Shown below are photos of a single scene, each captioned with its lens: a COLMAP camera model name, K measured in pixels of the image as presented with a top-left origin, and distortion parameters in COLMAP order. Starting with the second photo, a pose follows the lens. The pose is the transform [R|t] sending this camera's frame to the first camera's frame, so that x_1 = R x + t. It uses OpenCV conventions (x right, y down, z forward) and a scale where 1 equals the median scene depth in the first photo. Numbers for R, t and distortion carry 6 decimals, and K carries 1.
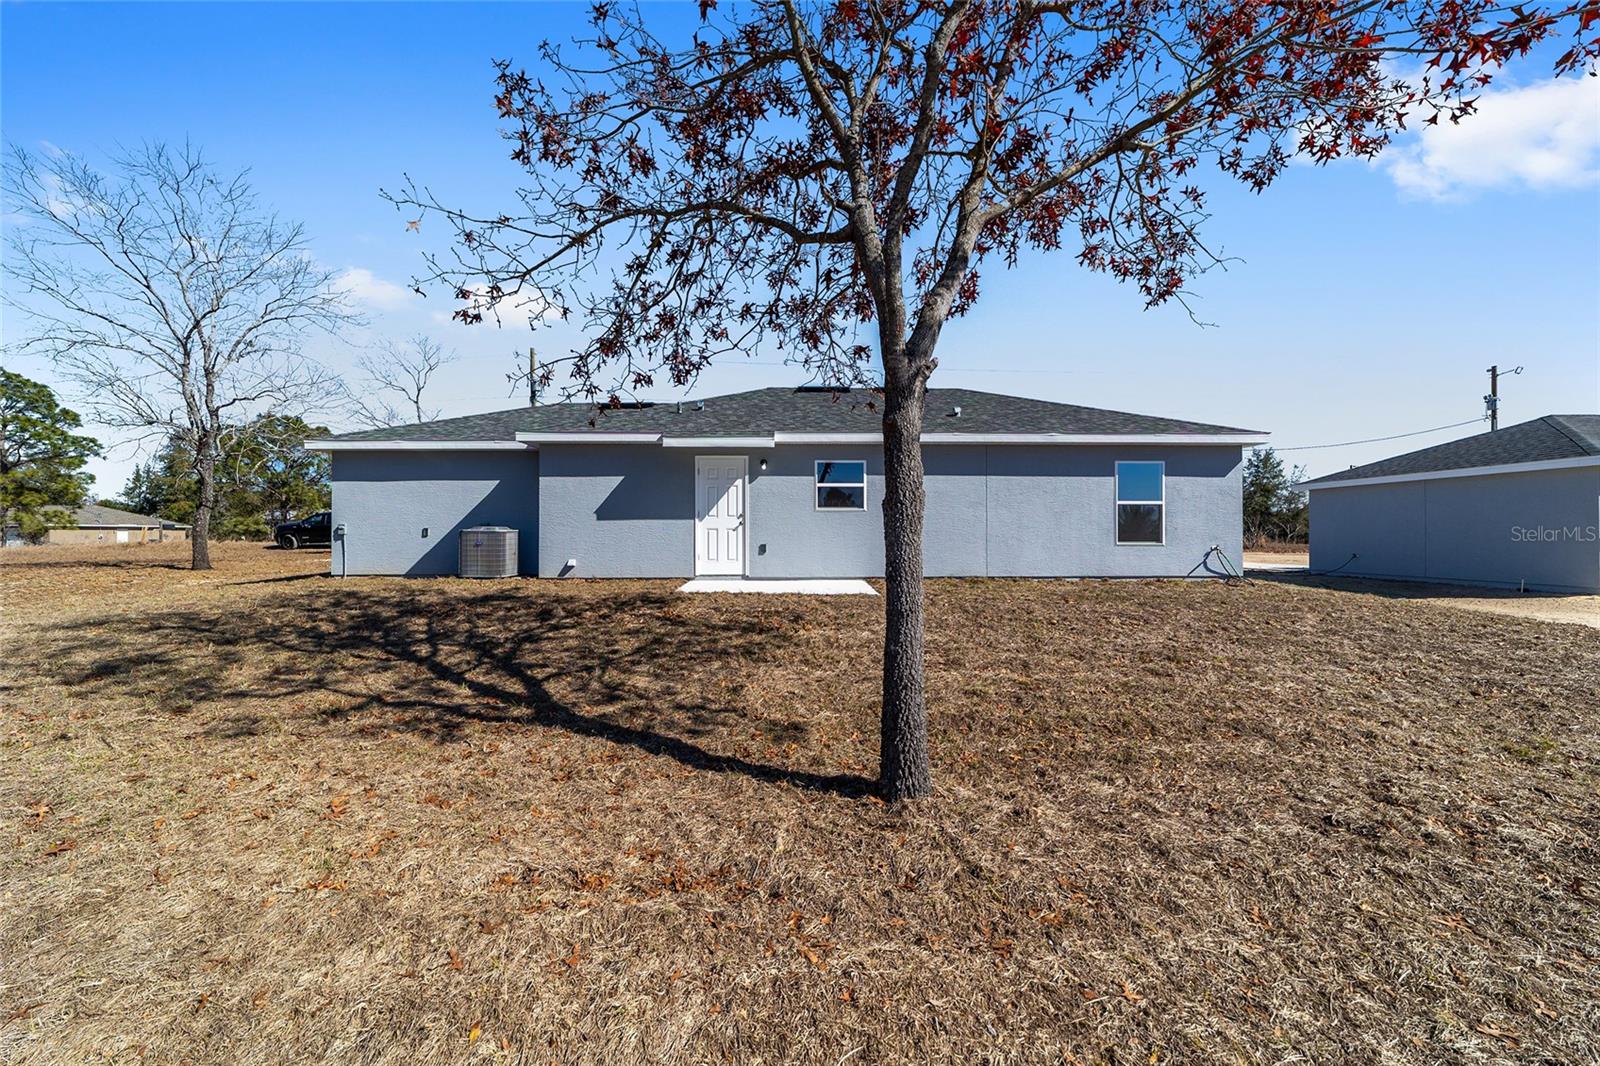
lens RADIAL K [[614.2, 0, 792.2], [0, 614.2, 532.2], [0, 0, 1]] dist [-0.019652, 0.009505]
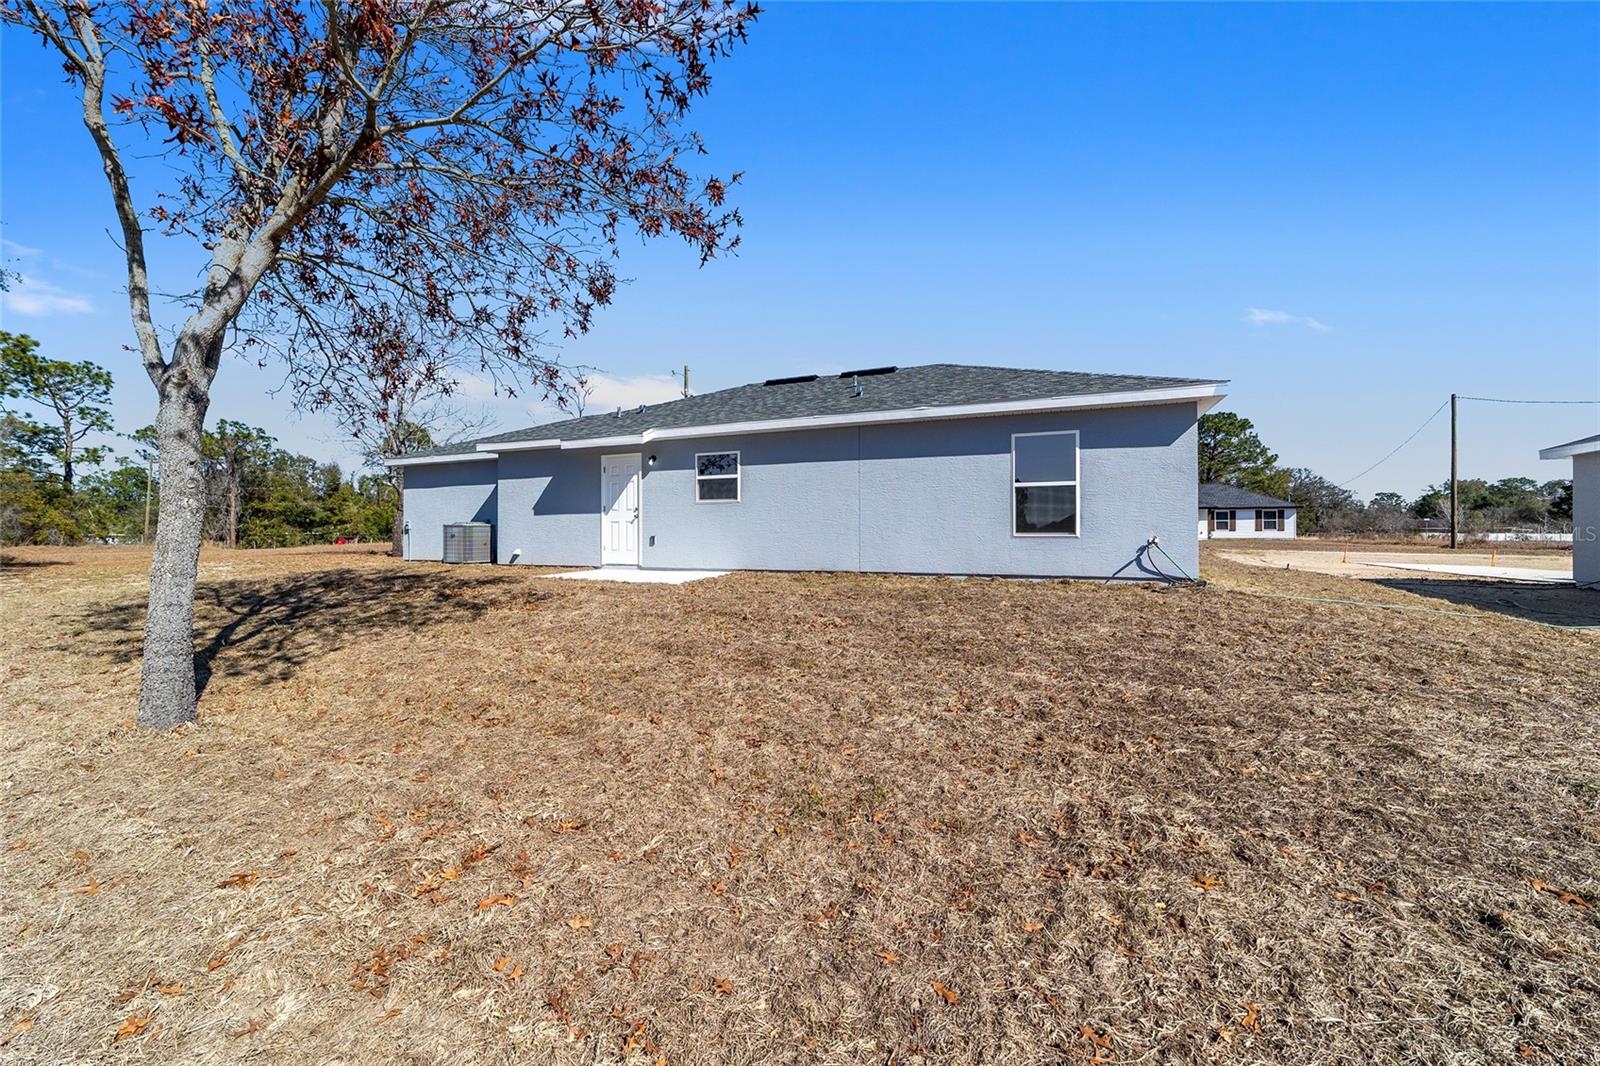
lens RADIAL K [[614.2, 0, 792.2], [0, 614.2, 532.2], [0, 0, 1]] dist [-0.019652, 0.009505]
pose [[0.916082, -0.003860, -0.400972, 0.588769], [0.004118, 0.999991, -0.000220, 0.013933], [0.400970, -0.001450, 0.916090, 0.132621]]
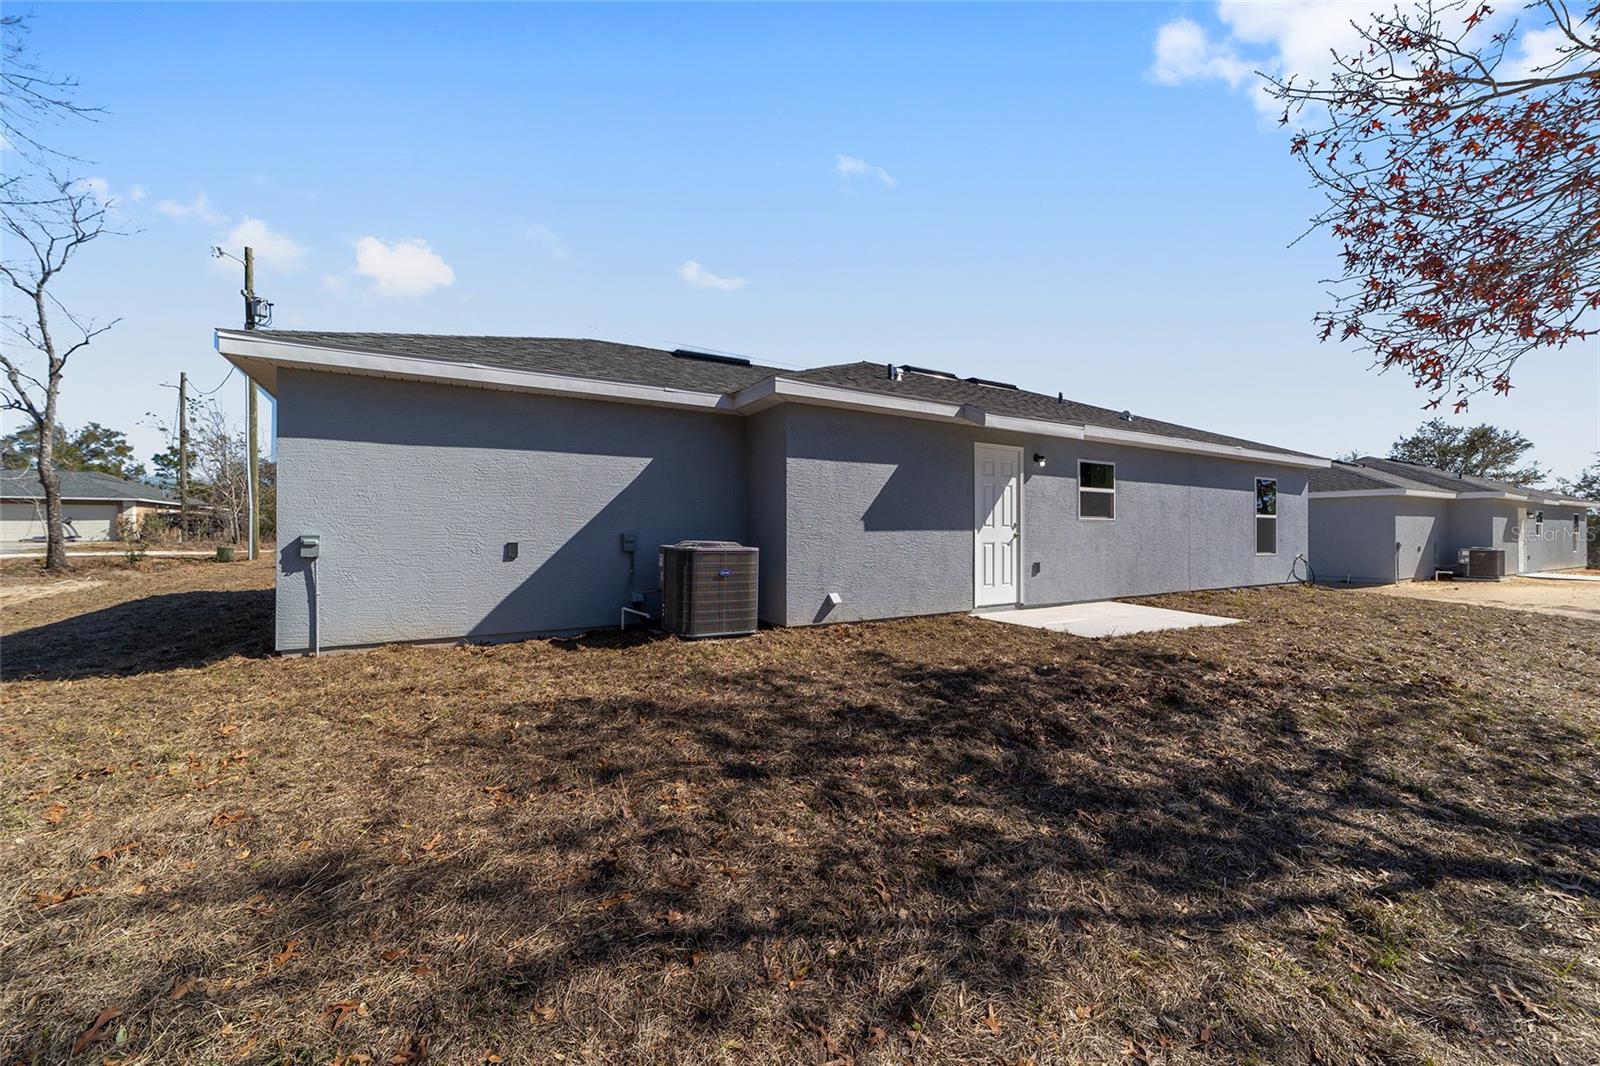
lens RADIAL K [[611.4, 0, 792.9], [0, 611.4, 533.0], [0, 0, 1]] dist [-0.017205, 0.009321]
pose [[0.870328, 0.002762, 0.492464, -0.694136], [-0.003961, 0.999991, 0.001392, -0.017414], [-0.492456, -0.003162, 0.870332, 0.474942]]
